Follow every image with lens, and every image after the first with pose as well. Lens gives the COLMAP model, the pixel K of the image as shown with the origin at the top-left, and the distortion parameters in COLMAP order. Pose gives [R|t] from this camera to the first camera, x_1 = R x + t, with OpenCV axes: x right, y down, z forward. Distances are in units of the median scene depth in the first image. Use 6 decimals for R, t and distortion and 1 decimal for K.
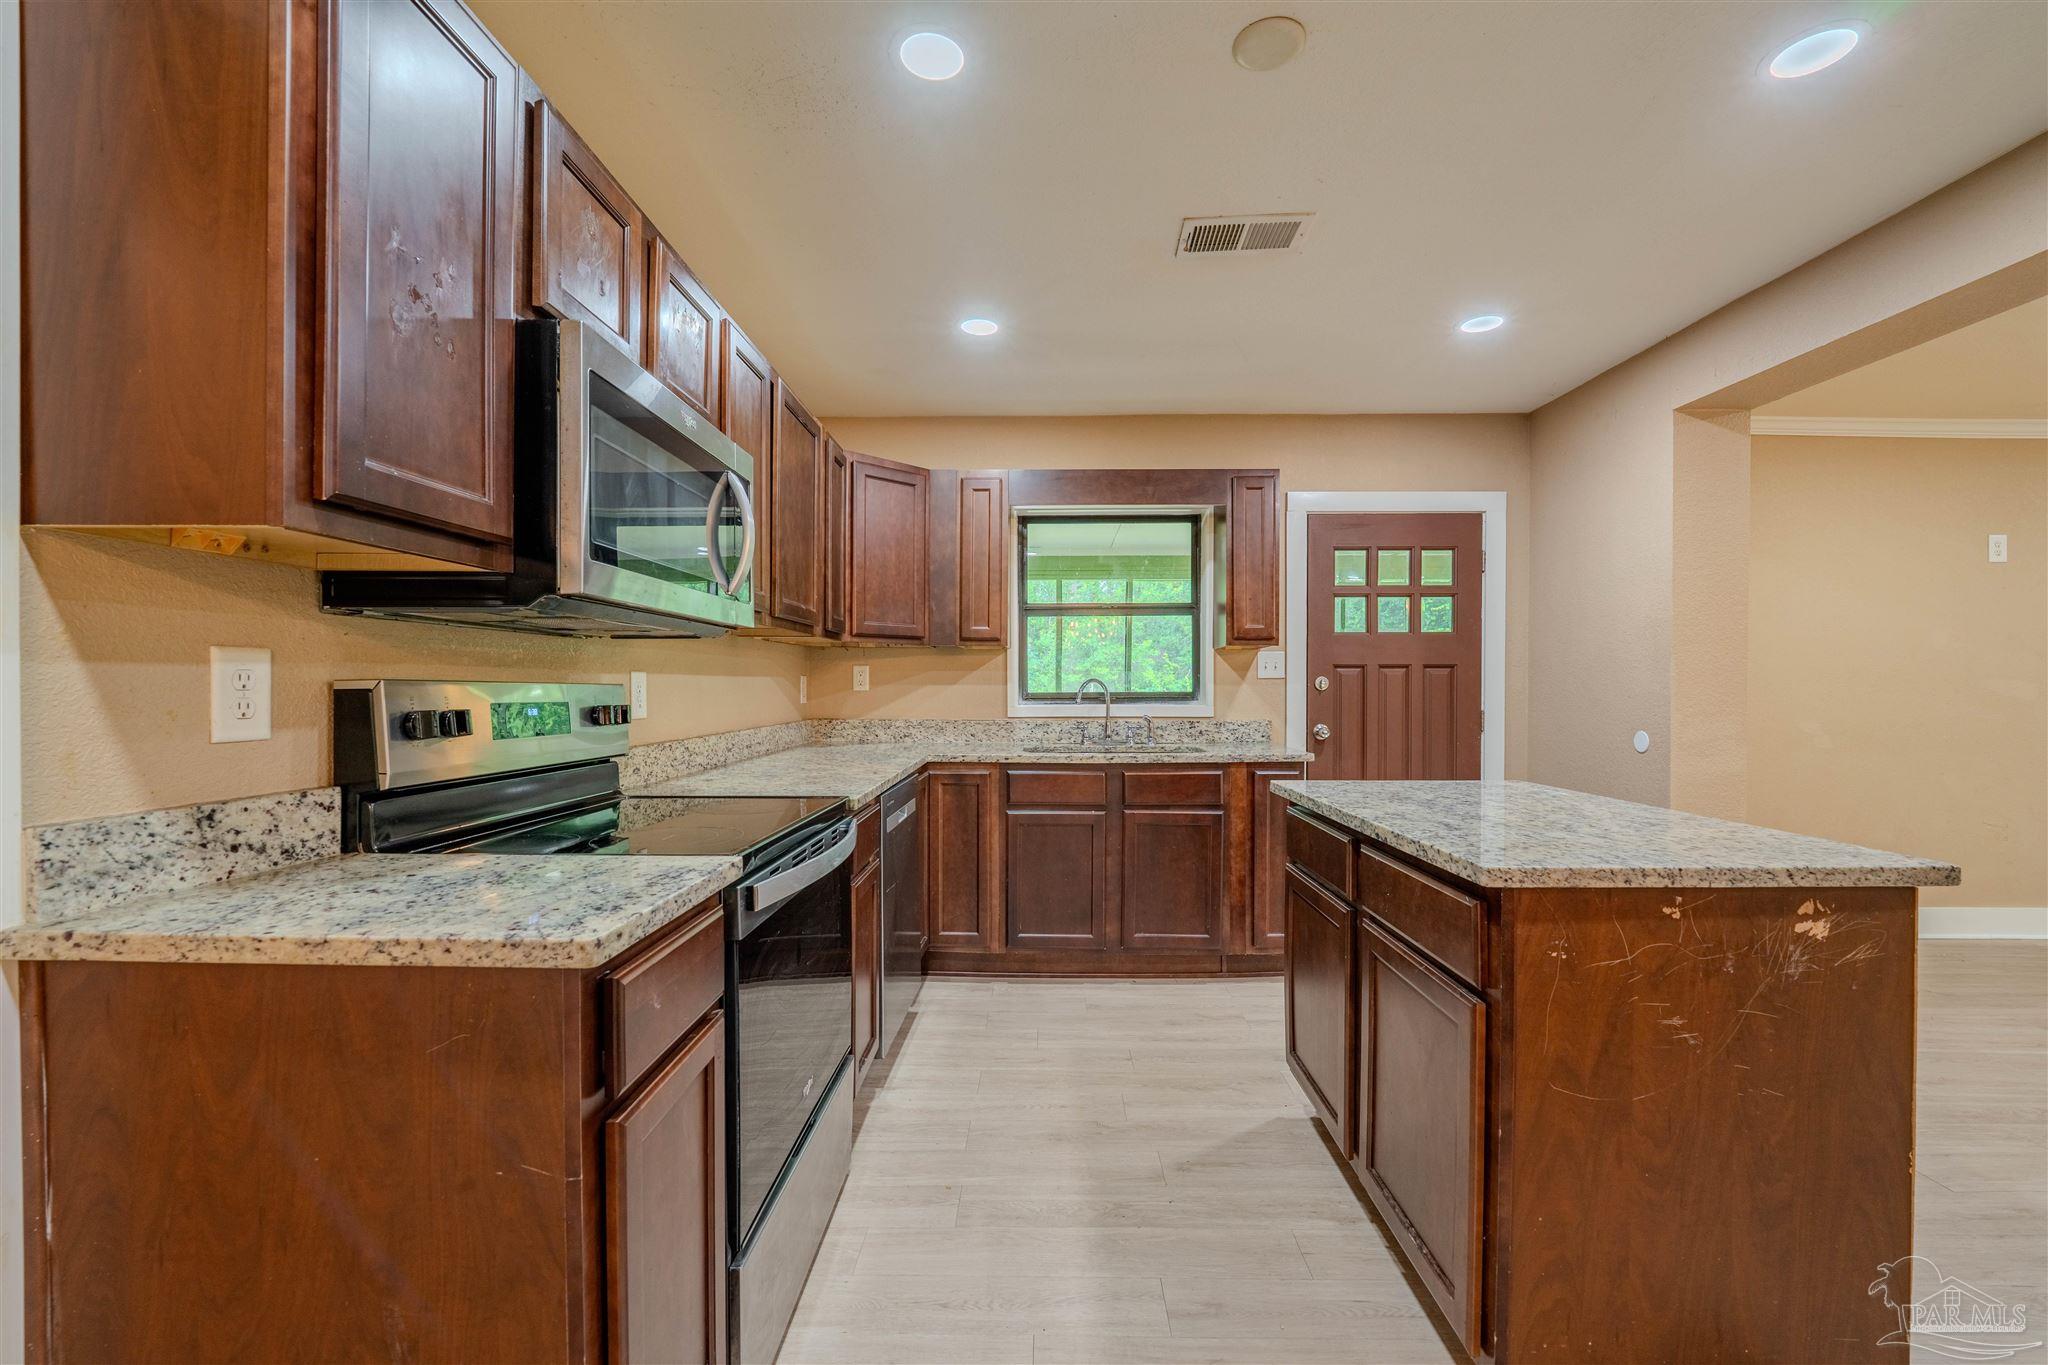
lens RADIAL K [[838.6, 0, 1028.3], [0, 838.6, 694.4], [0, 0, 1]] dist [-0.000554, -0.000016]
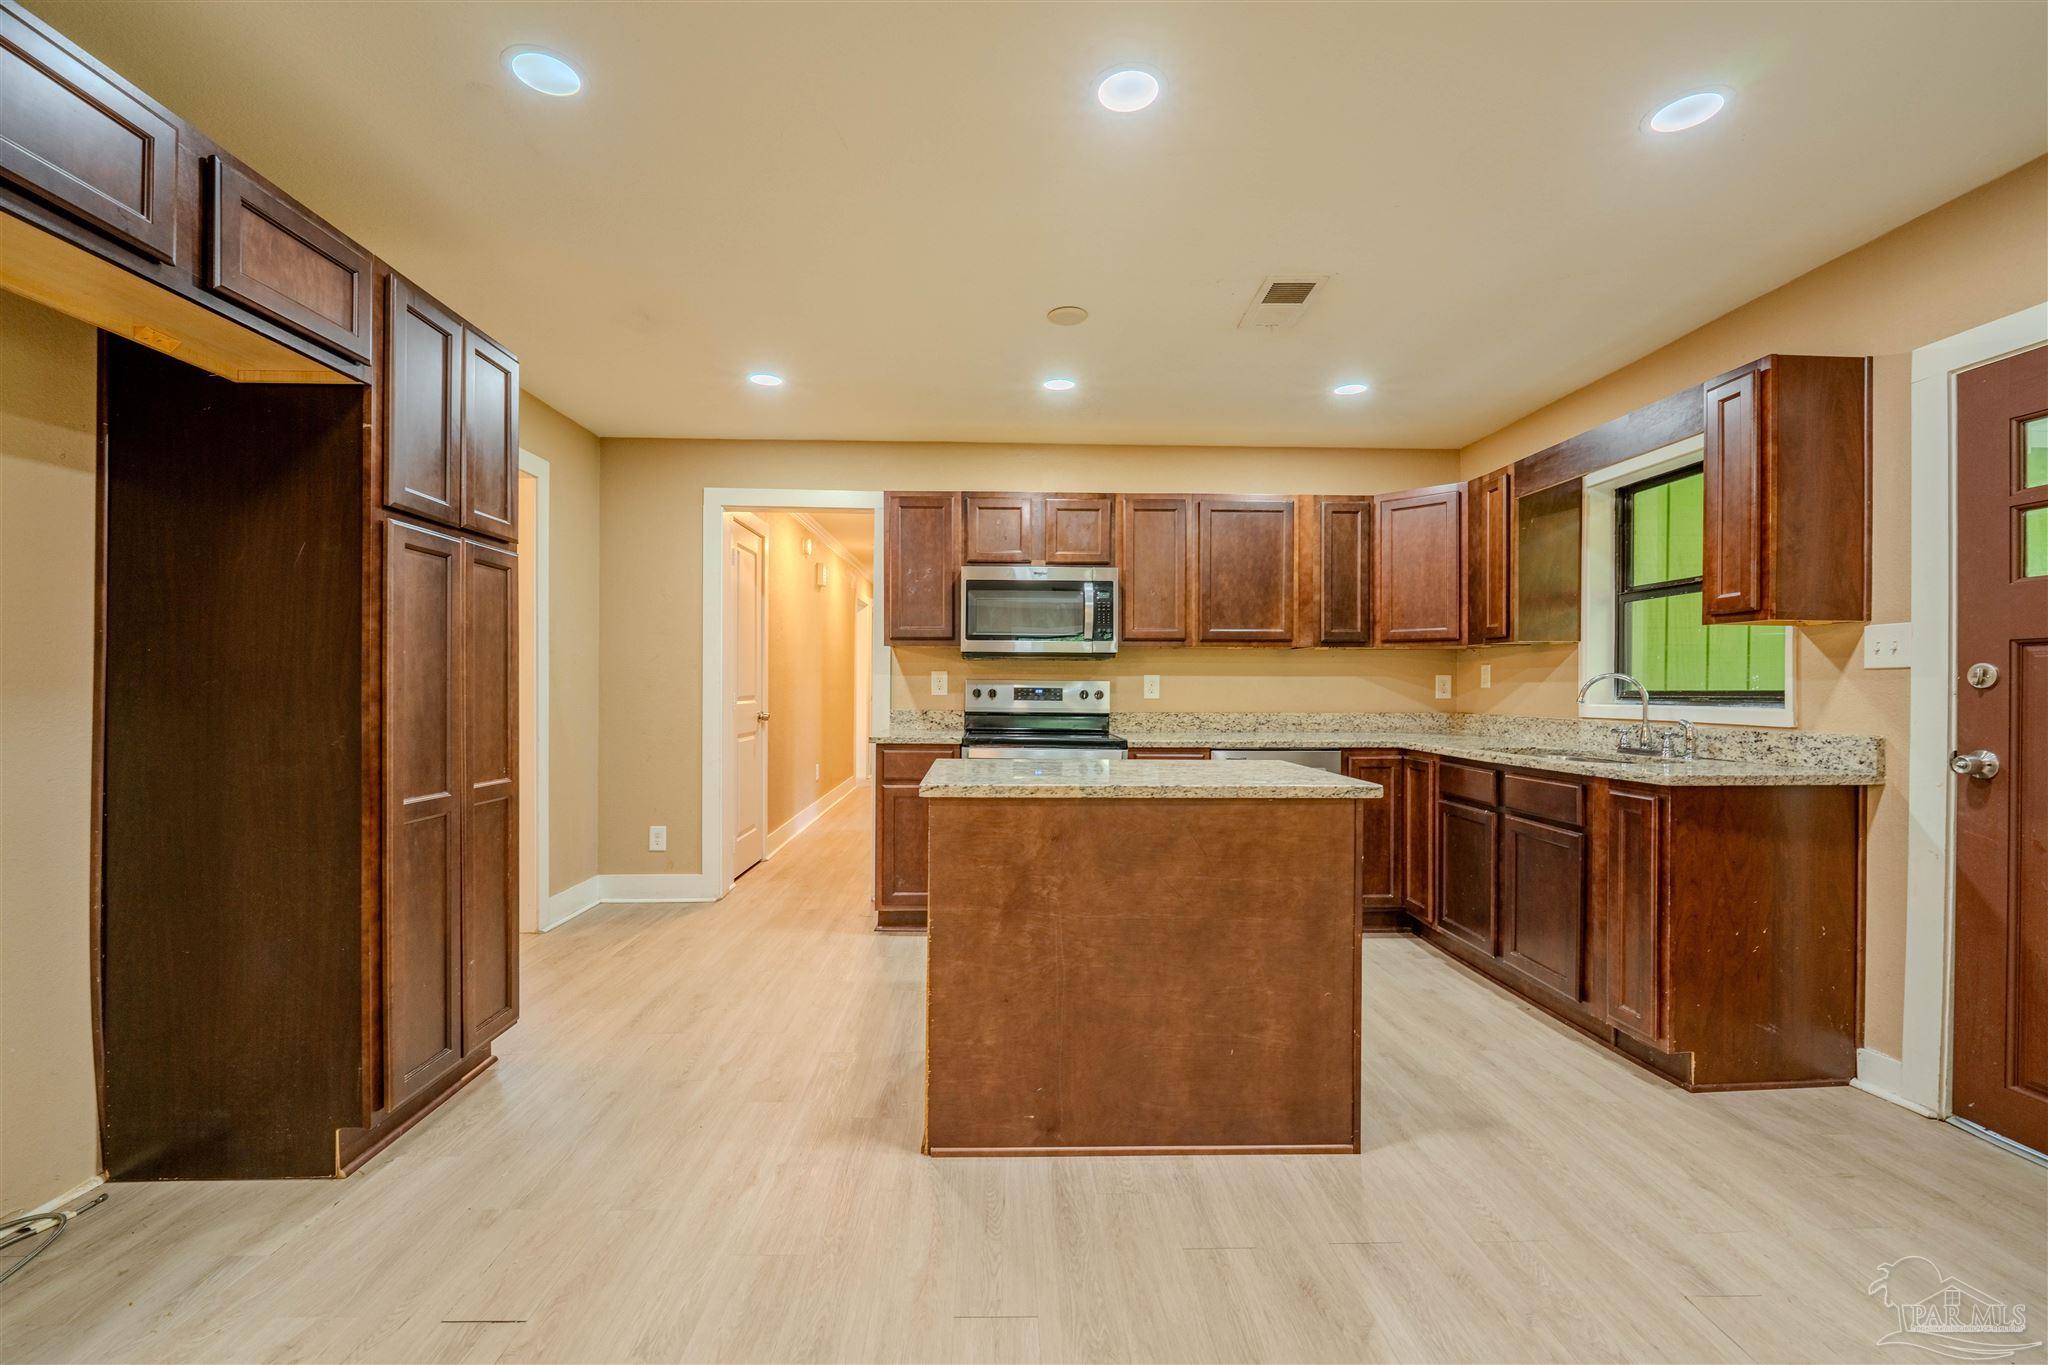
lens RADIAL K [[839.0, 0, 1010.0], [0, 839.0, 689.1], [0, 0, 1]] dist [-0.008312, -0.000132]
pose [[0.040787, 0.002852, -0.999164, 0.886791], [-0.014876, 0.999887, 0.002247, 0.004001], [0.999057, 0.014772, 0.040825, 0.355100]]
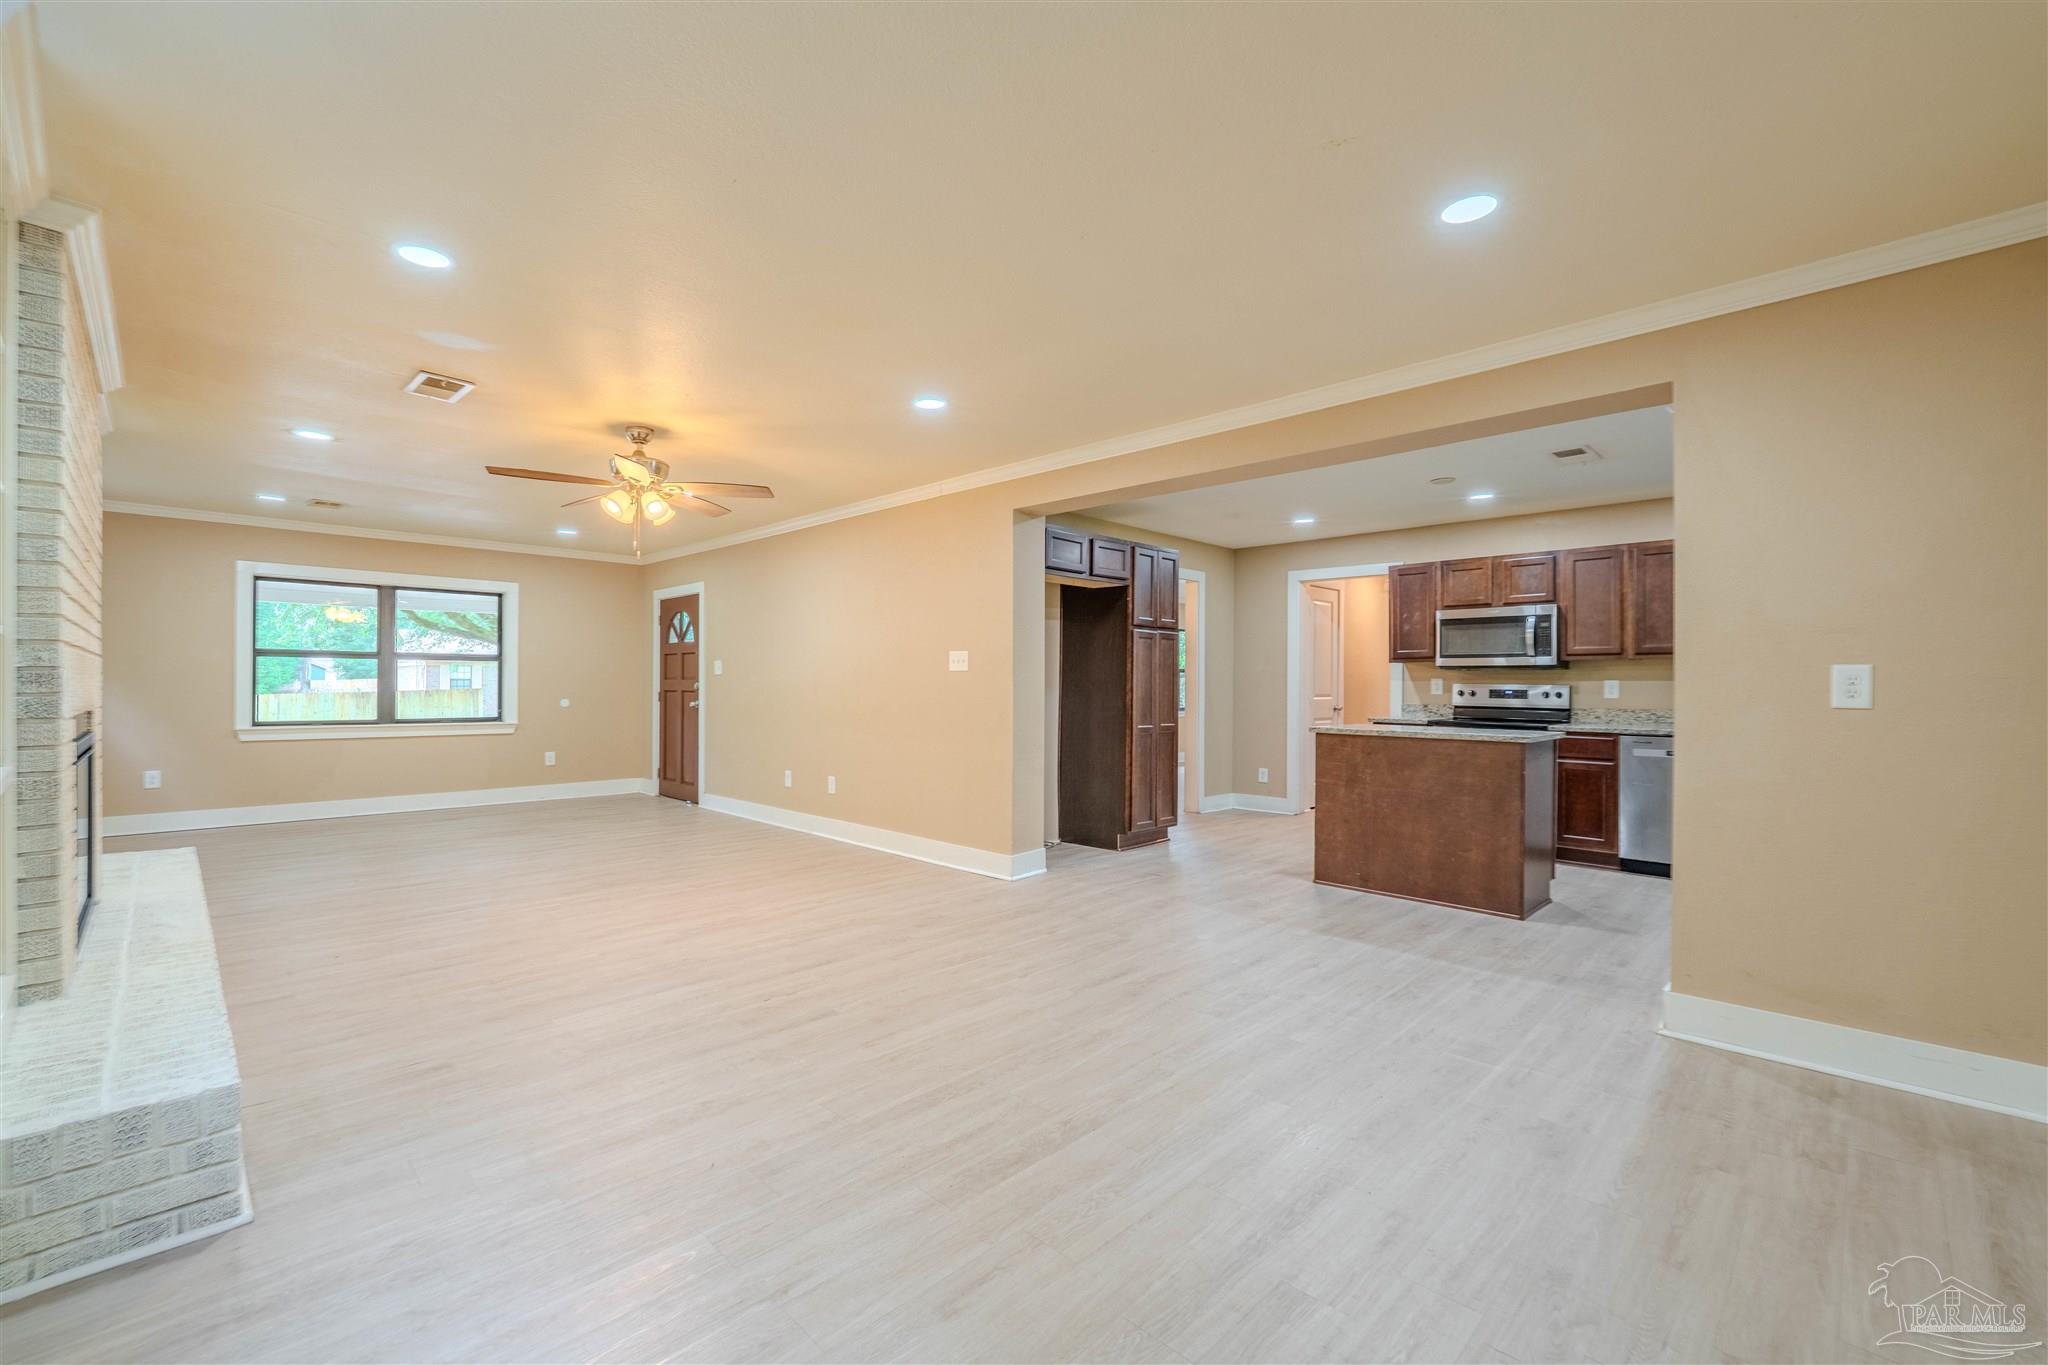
lens RADIAL K [[839.0, 0, 1010.0], [0, 839.0, 689.1], [0, 0, 1]] dist [-0.008312, -0.000132]
pose [[-0.688574, -0.004155, -0.725154, 1.589776], [-0.016109, 0.999824, 0.009567, 0.003193], [0.724987, 0.018269, -0.688520, 0.860338]]
